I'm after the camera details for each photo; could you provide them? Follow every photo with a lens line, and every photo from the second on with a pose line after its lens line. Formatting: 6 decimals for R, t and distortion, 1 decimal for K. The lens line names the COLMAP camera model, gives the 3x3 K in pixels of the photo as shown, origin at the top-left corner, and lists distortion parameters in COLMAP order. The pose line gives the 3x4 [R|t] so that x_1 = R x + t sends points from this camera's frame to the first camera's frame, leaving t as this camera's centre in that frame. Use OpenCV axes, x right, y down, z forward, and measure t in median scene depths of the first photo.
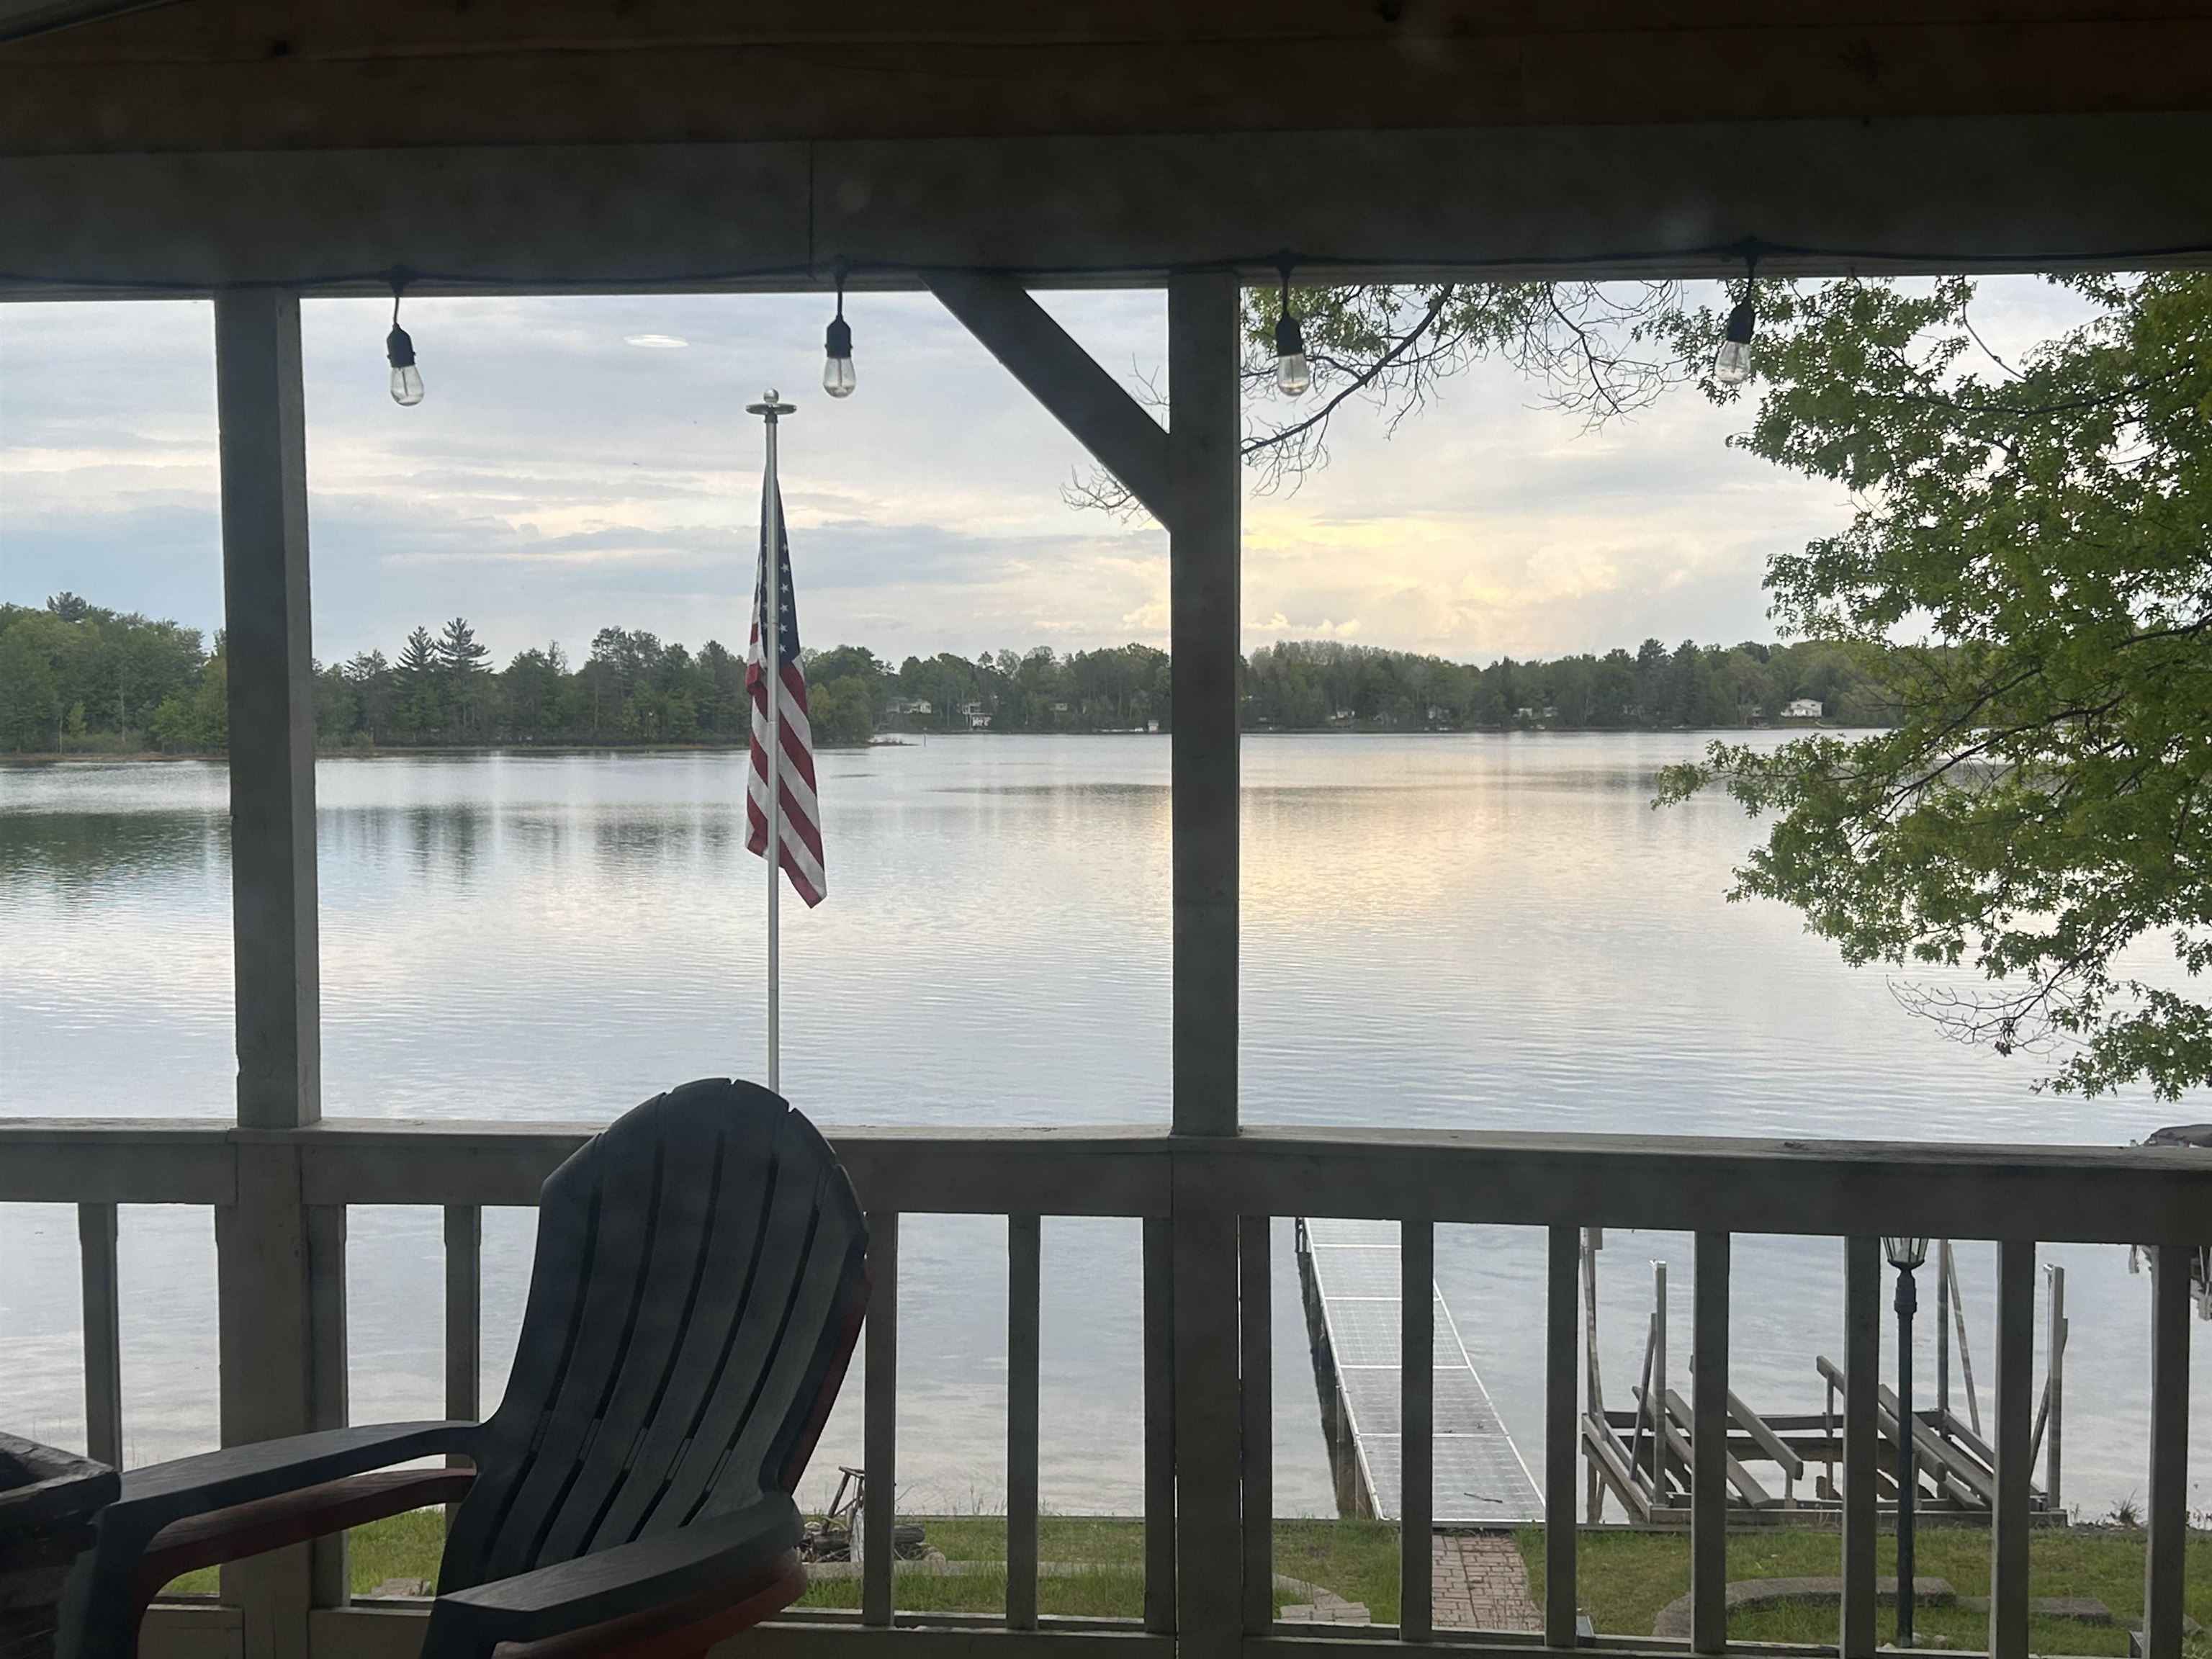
lens RADIAL K [[2860.5, 0, 1111.5], [0, 2860.5, 846.6], [0, 0, 1]] dist [0.046656, 0.000000]
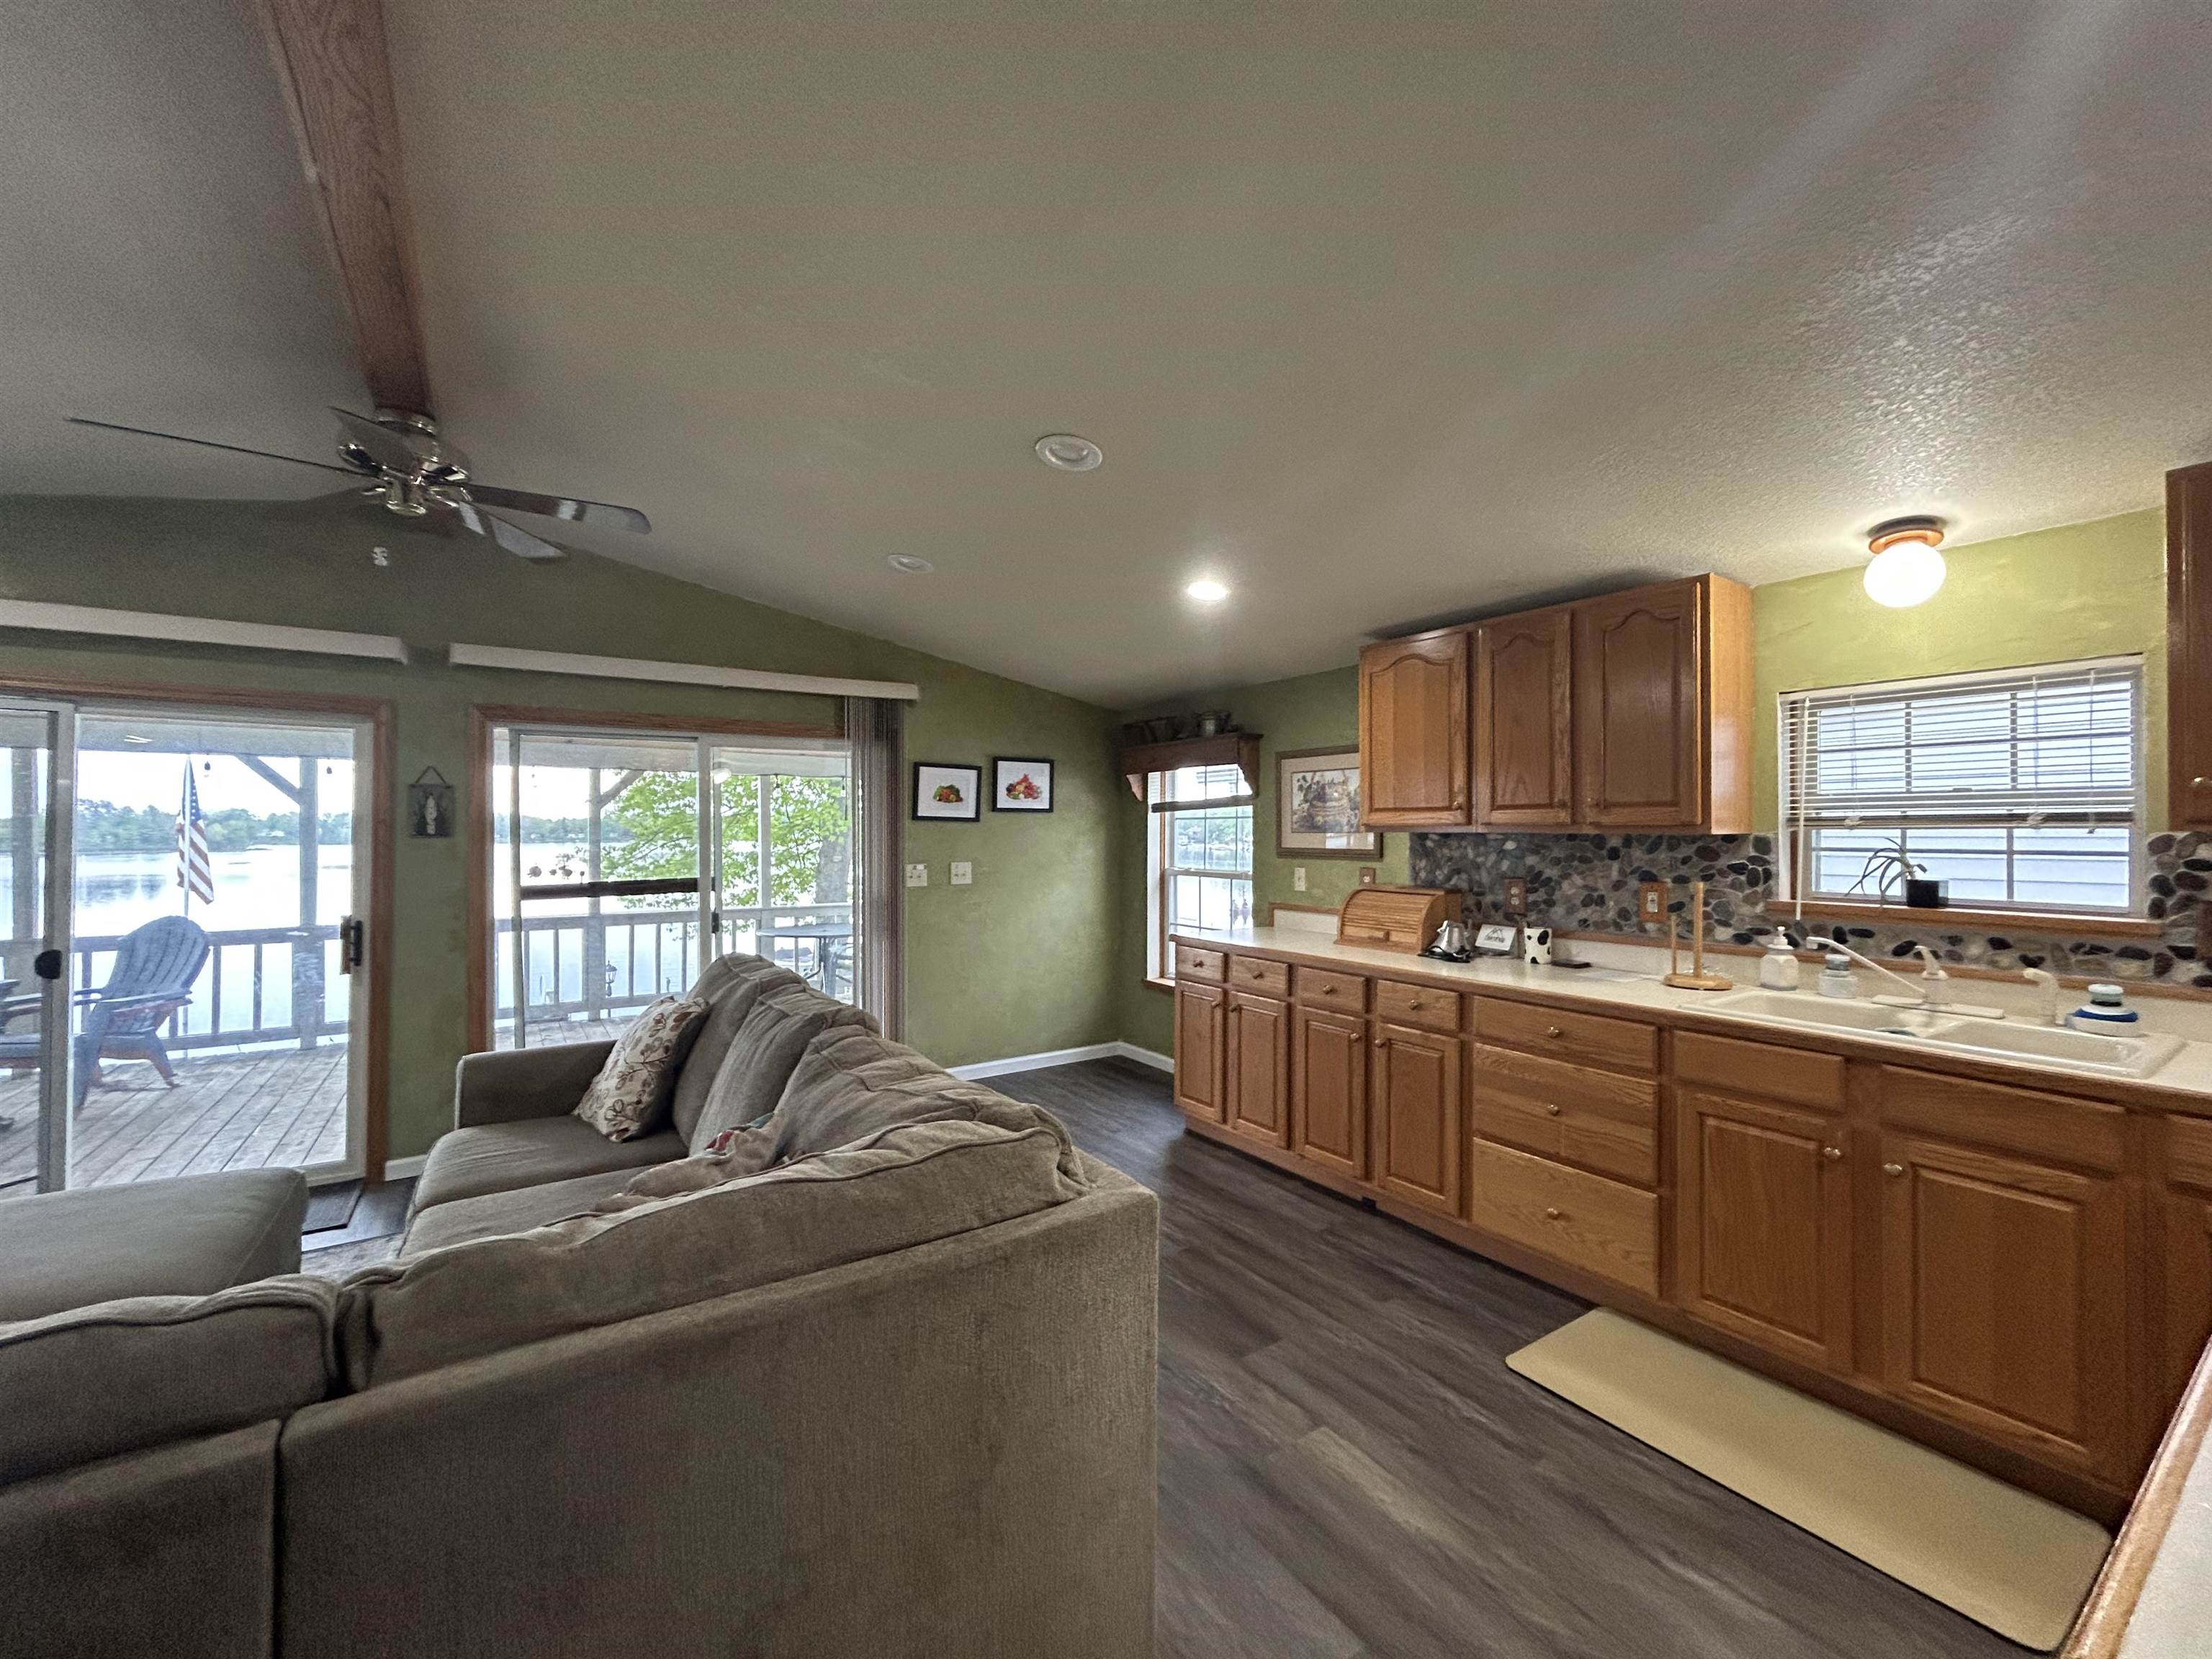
lens RADIAL K [[894.4, 0, 1119.1], [0, 894.4, 829.6], [0, 0, 1]] dist [0.000579, 0.000153]
pose [[0.772822, 0.002298, 0.634619, 0.065183], [0.031373, 0.998632, -0.041822, 0.023671], [-0.633847, 0.052231, 0.771693, -0.550270]]
